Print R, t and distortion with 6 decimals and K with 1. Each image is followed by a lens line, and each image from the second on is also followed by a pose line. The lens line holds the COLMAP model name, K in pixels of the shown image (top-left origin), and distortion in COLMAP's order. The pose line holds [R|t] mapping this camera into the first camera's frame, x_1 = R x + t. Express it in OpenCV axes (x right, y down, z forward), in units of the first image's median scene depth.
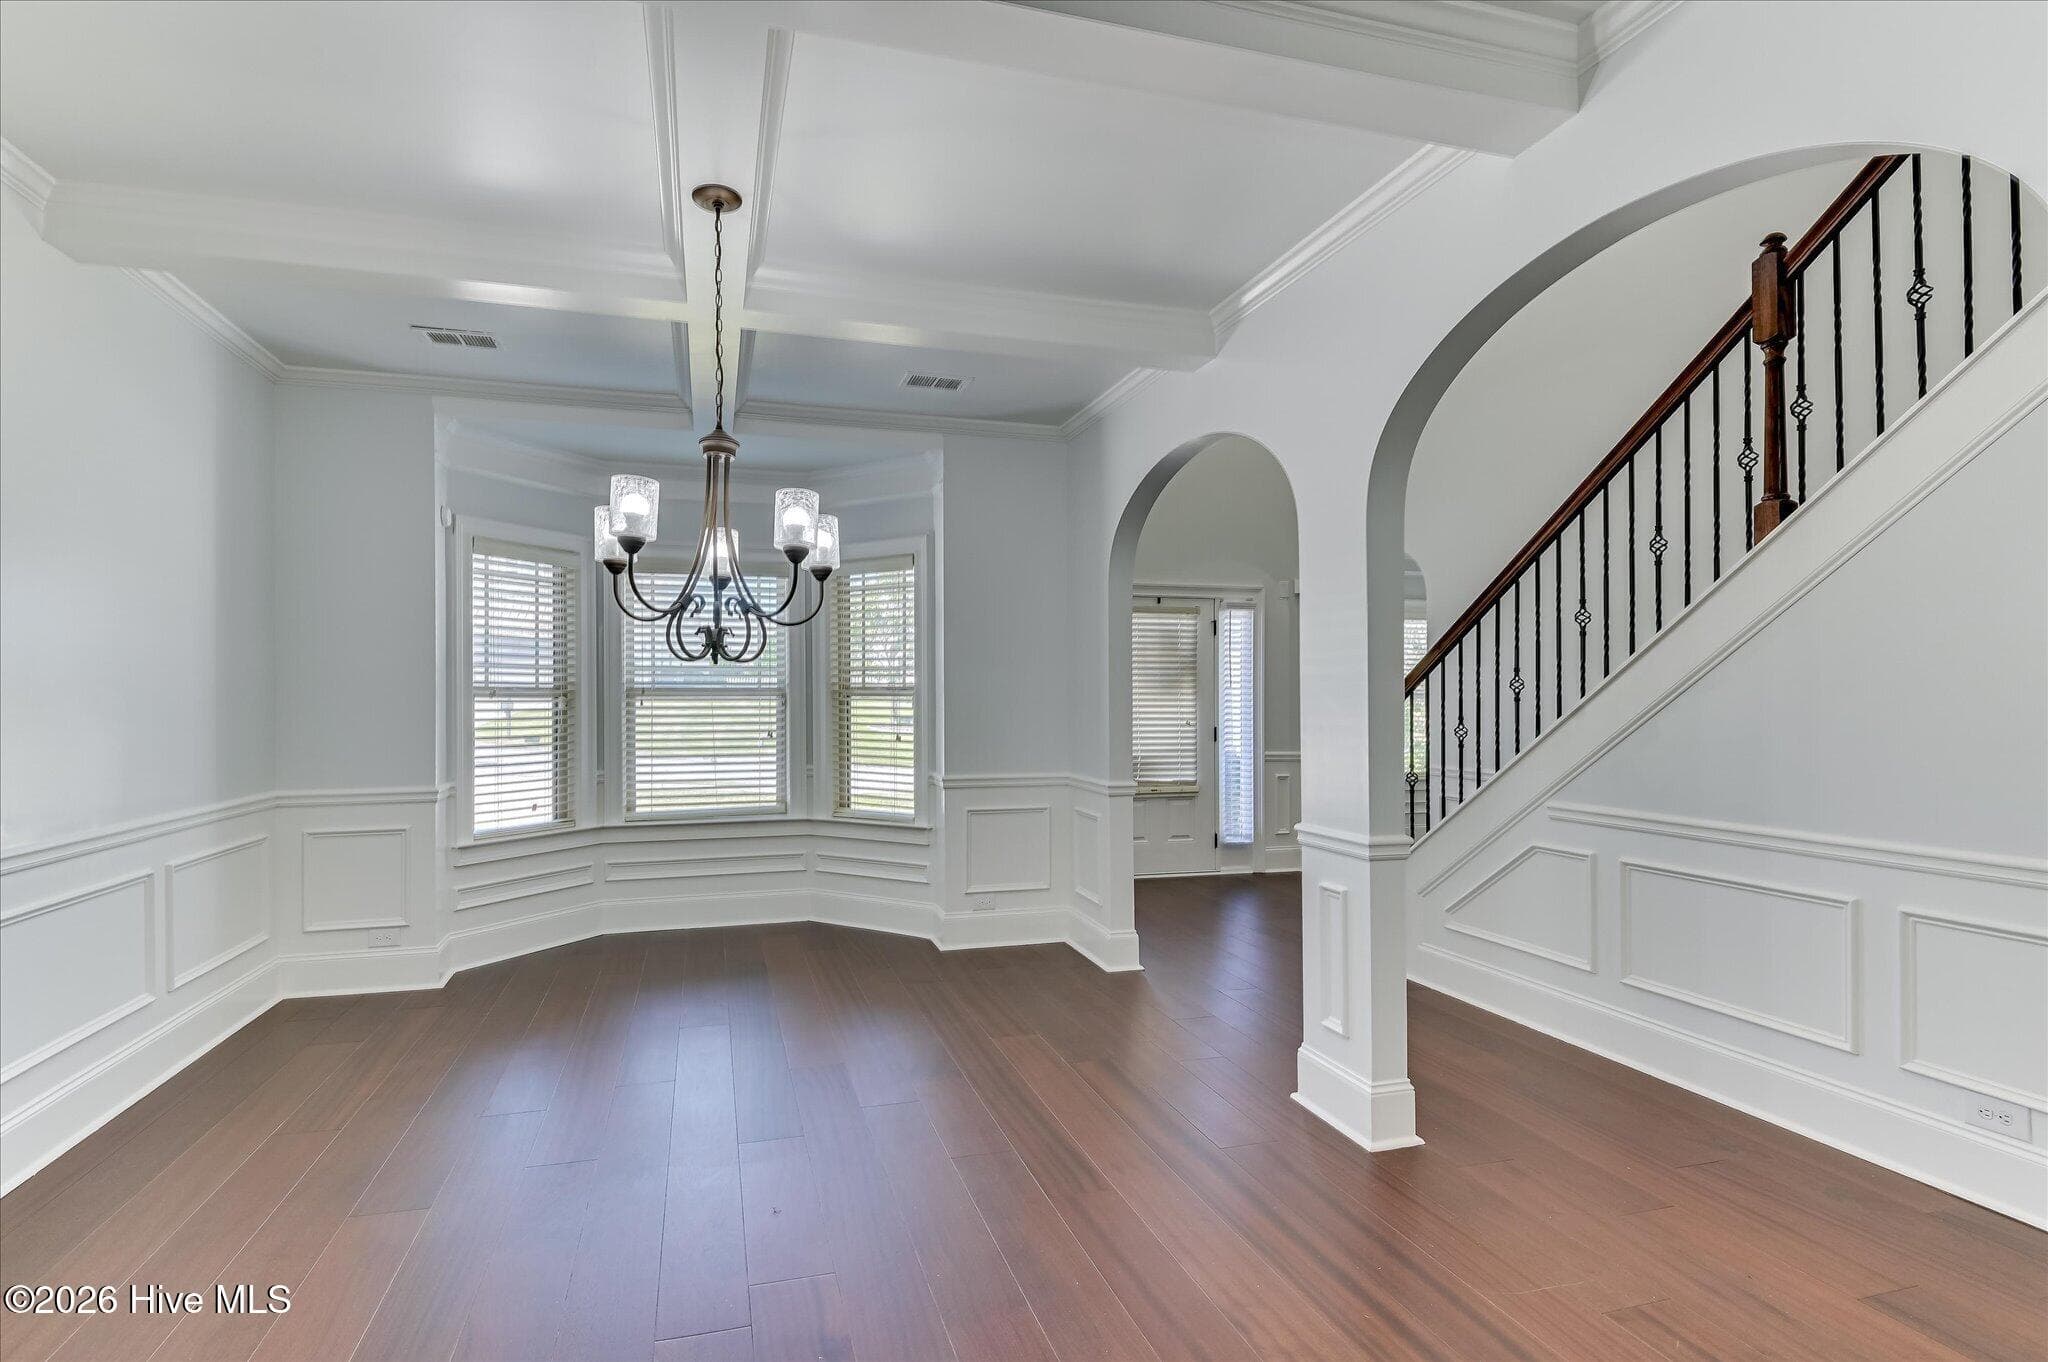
lens RADIAL K [[945.3, 0, 1034.0], [0, 945.3, 700.1], [0, 0, 1]] dist [-0.029364, -0.006384]
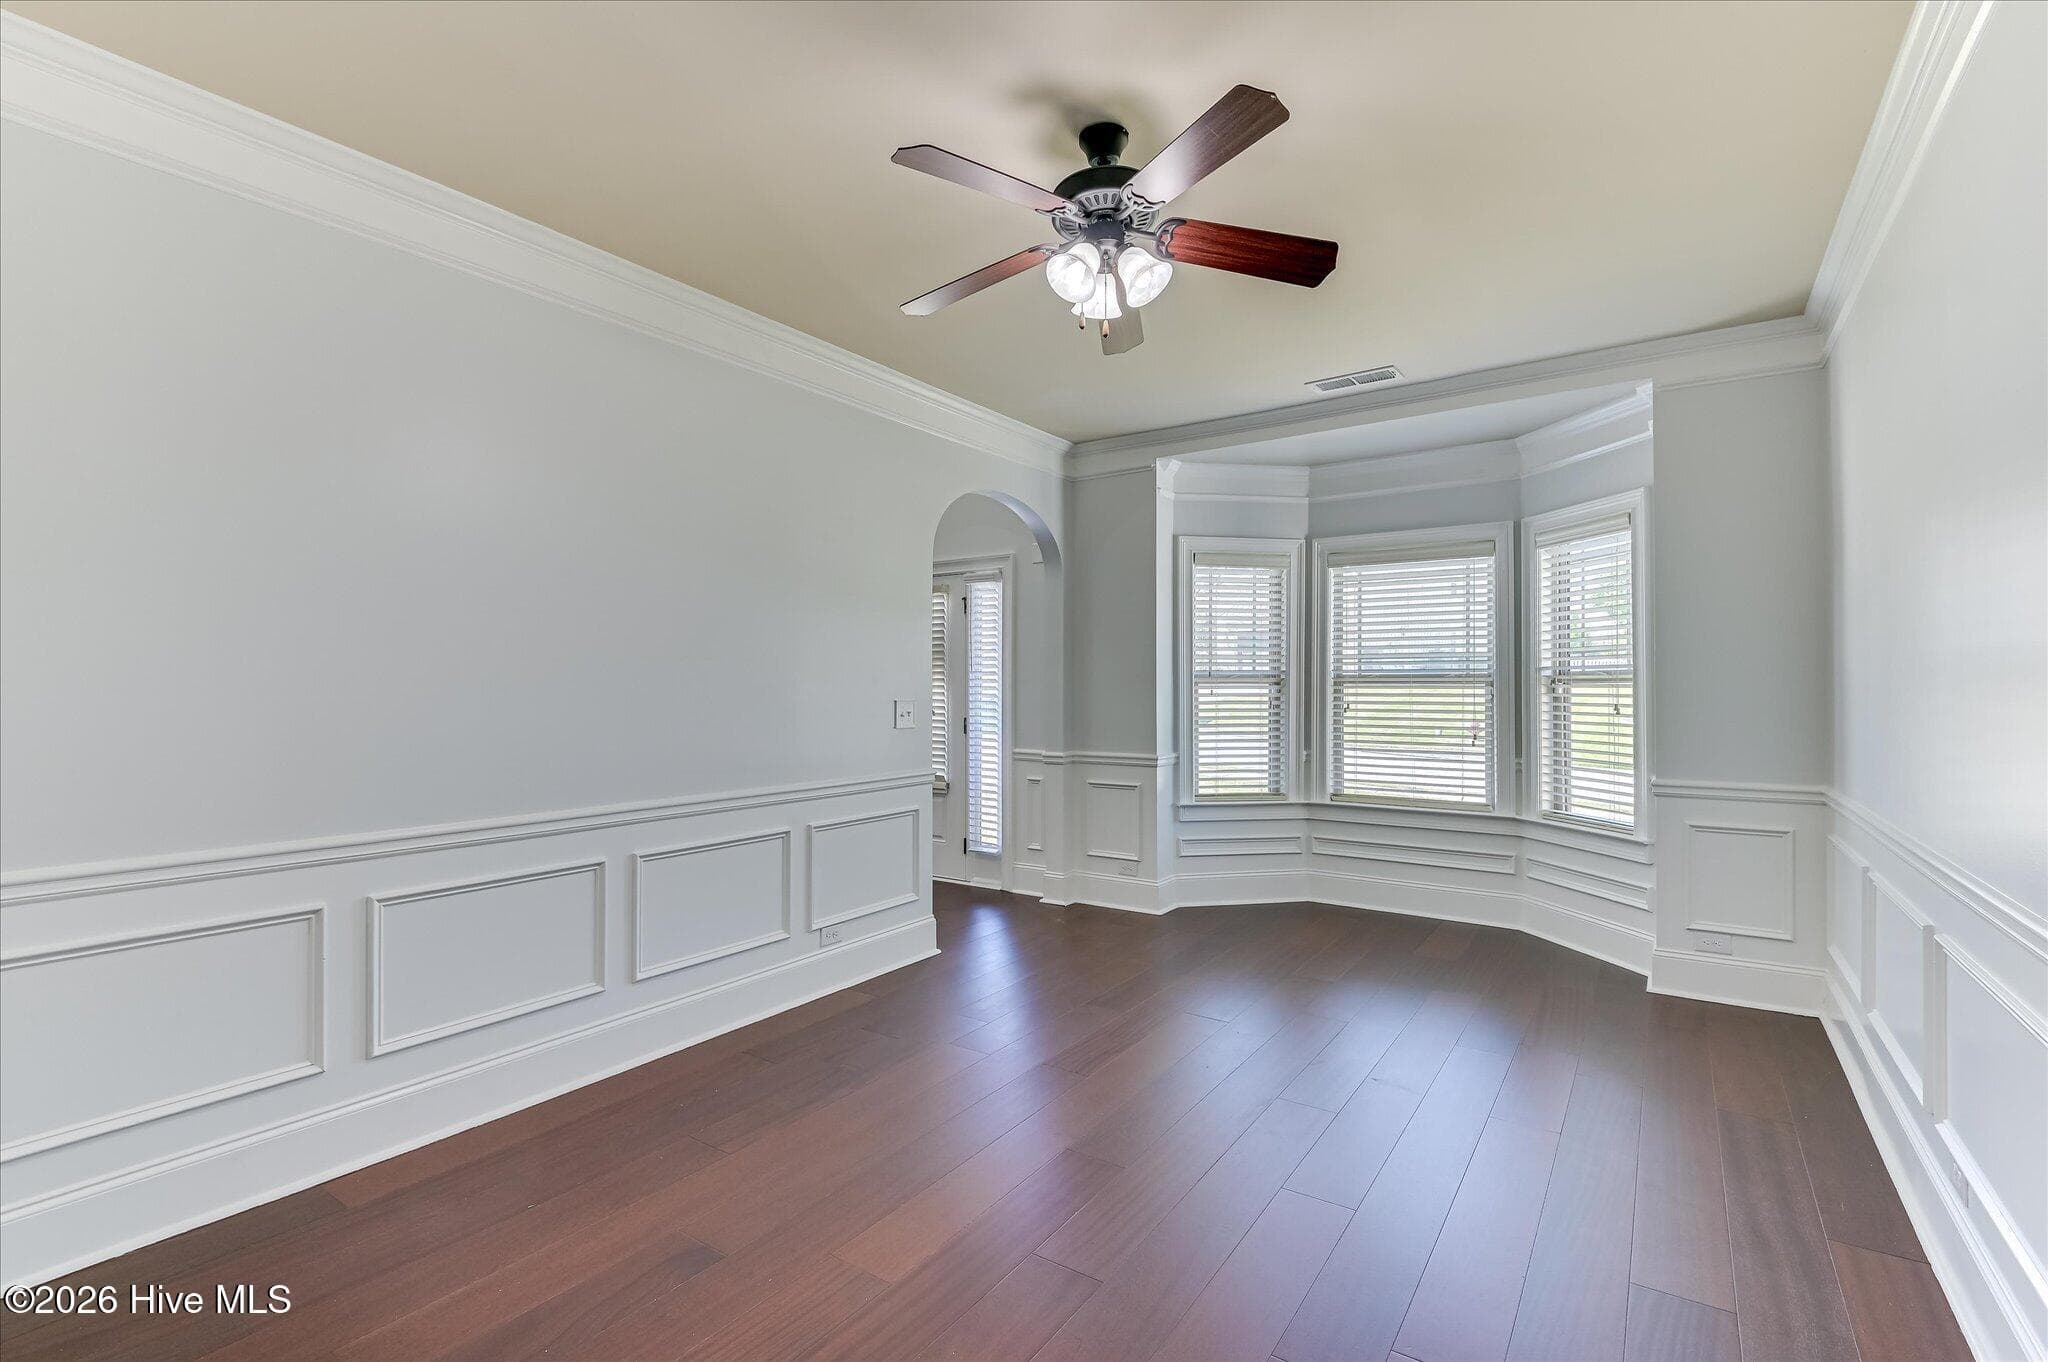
lens RADIAL K [[907.2, 0, 1062.9], [0, 907.2, 703.1], [0, 0, 1]] dist [-0.024872, 0.001006]
pose [[0.621053, 0.014473, -0.783635, 0.216656], [-0.000155, 0.999832, 0.018343, -0.000202], [0.783769, -0.011271, 0.620950, 0.127819]]
